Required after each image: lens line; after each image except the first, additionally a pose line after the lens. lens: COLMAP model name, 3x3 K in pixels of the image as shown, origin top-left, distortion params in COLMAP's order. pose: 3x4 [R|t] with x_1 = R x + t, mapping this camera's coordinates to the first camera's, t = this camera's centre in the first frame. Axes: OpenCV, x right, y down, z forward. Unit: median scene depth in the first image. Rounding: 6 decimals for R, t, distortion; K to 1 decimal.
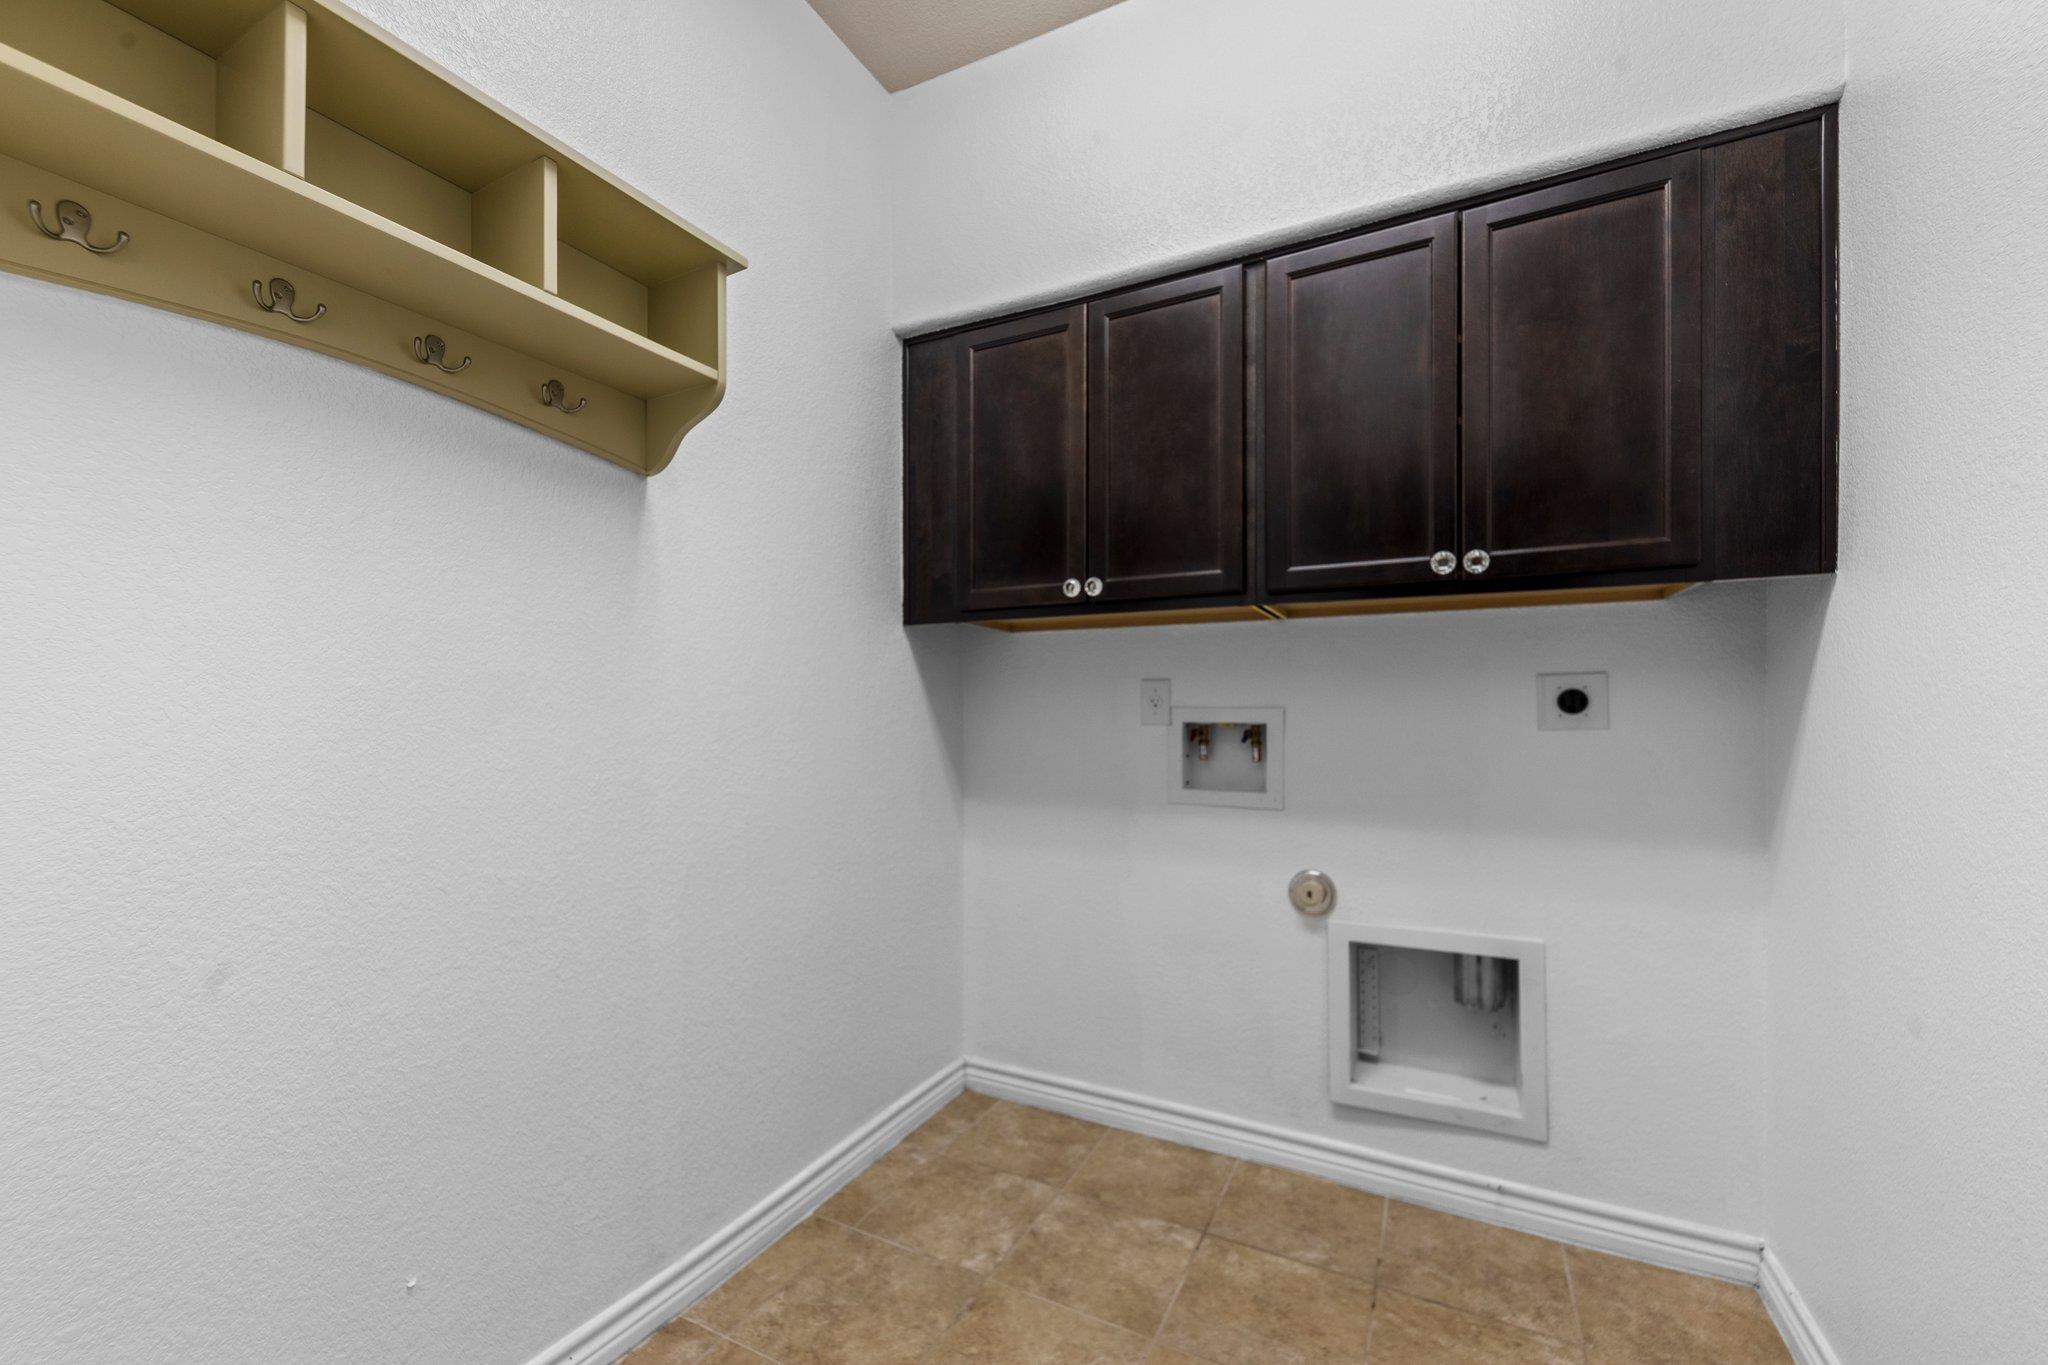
lens RADIAL K [[816.5, 0, 1040.5], [0, 816.5, 713.2], [0, 0, 1]] dist [0.020436, -0.009321]
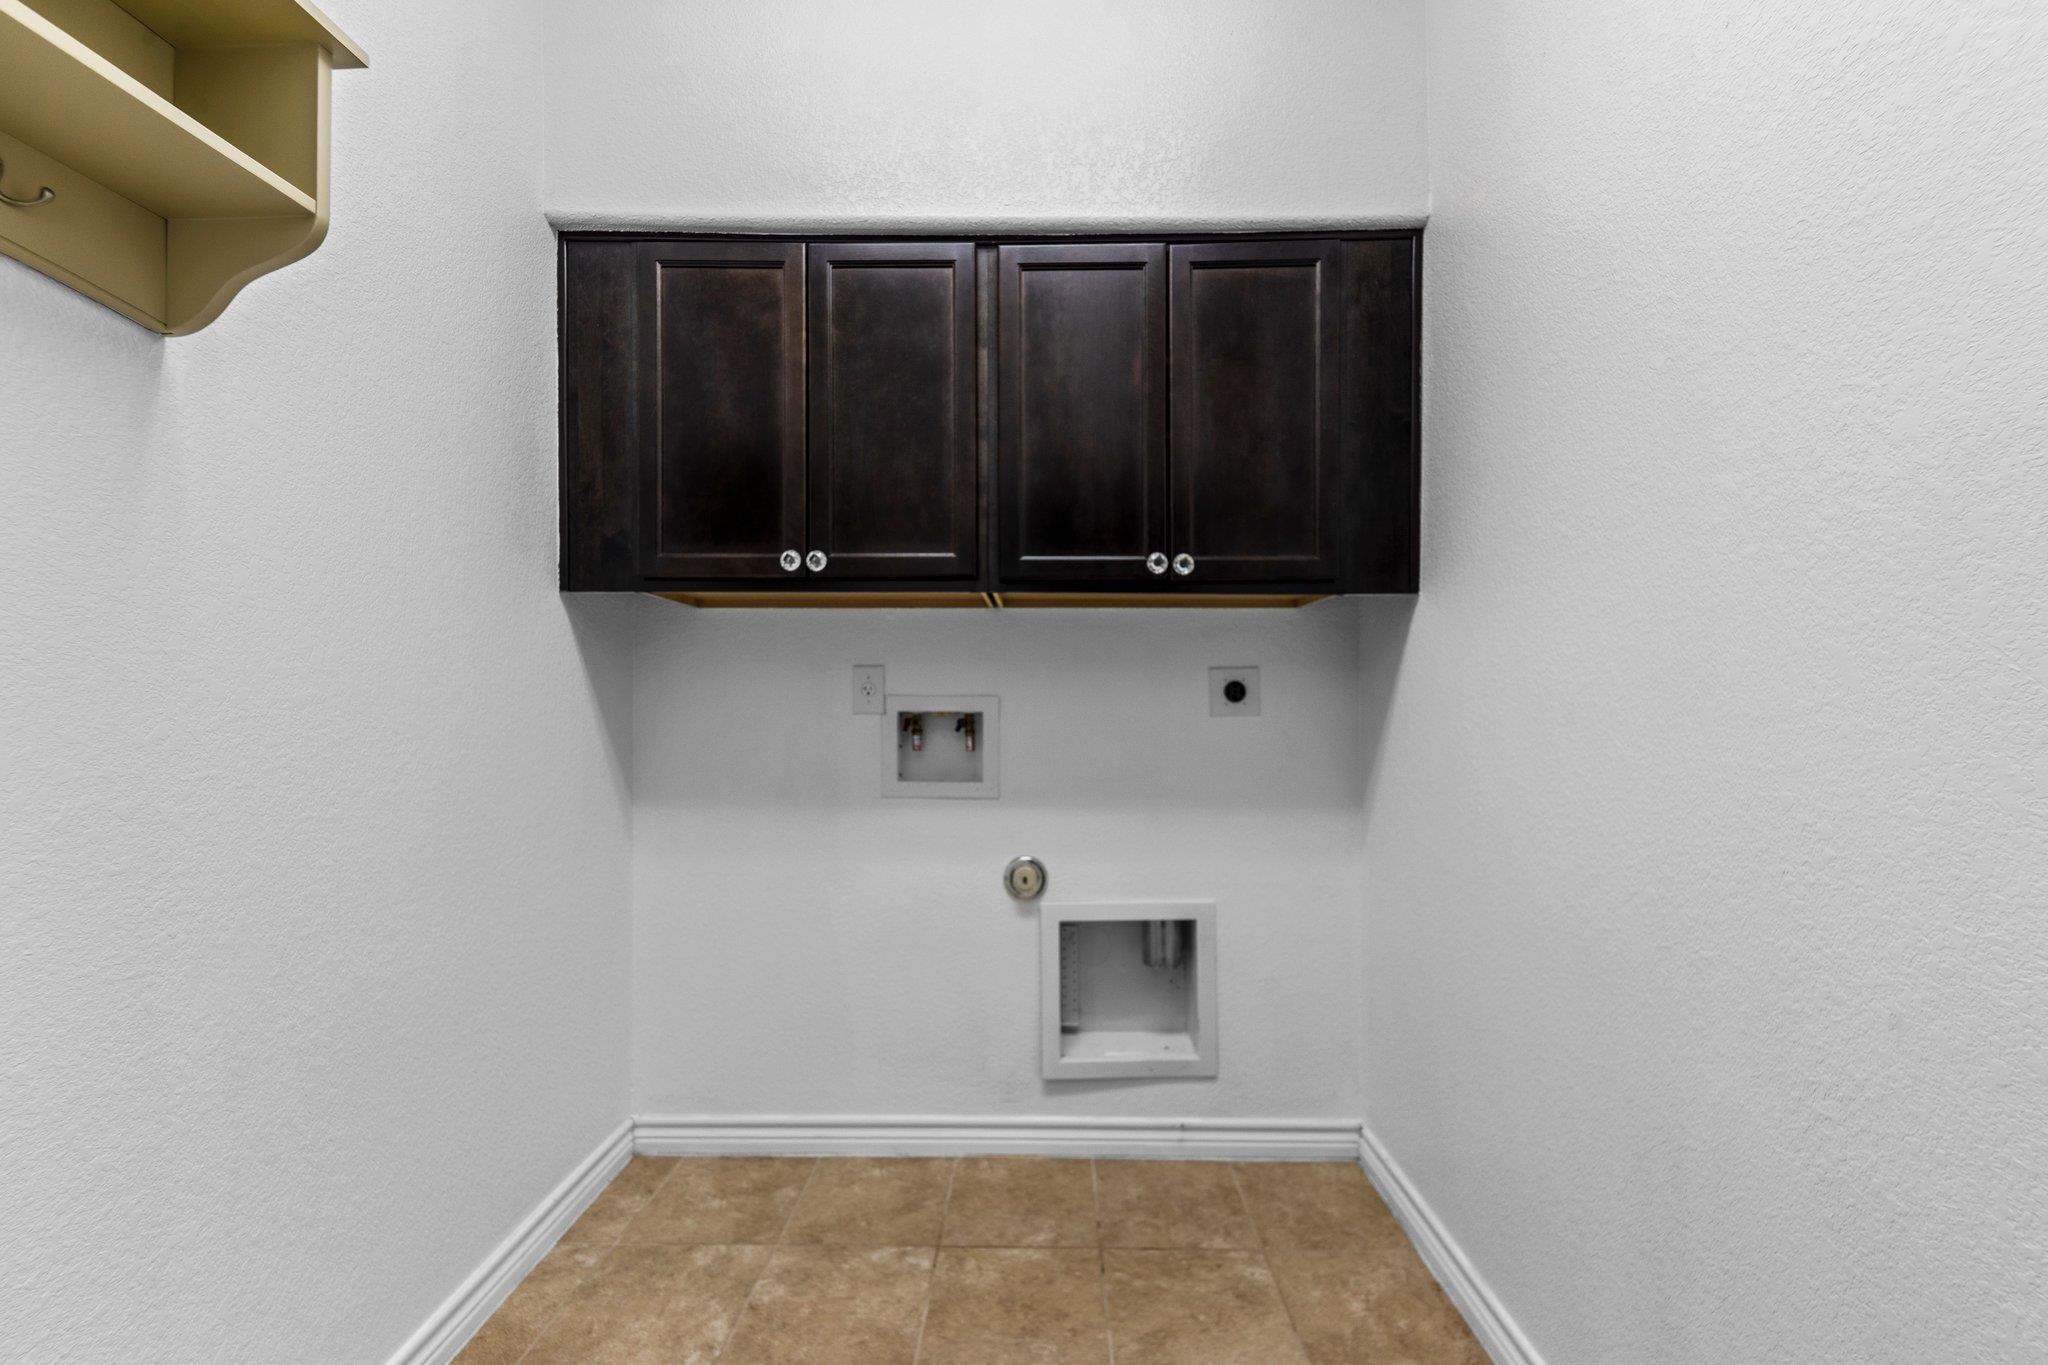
lens RADIAL K [[814.8, 0, 1032.3], [0, 814.8, 698.8], [0, 0, 1]] dist [0.022088, -0.011038]
pose [[0.896850, 0.001453, 0.442333, -0.122655], [-0.000133, 0.999995, -0.003016, -0.000695], [-0.442336, 0.002646, 0.896846, 0.094616]]
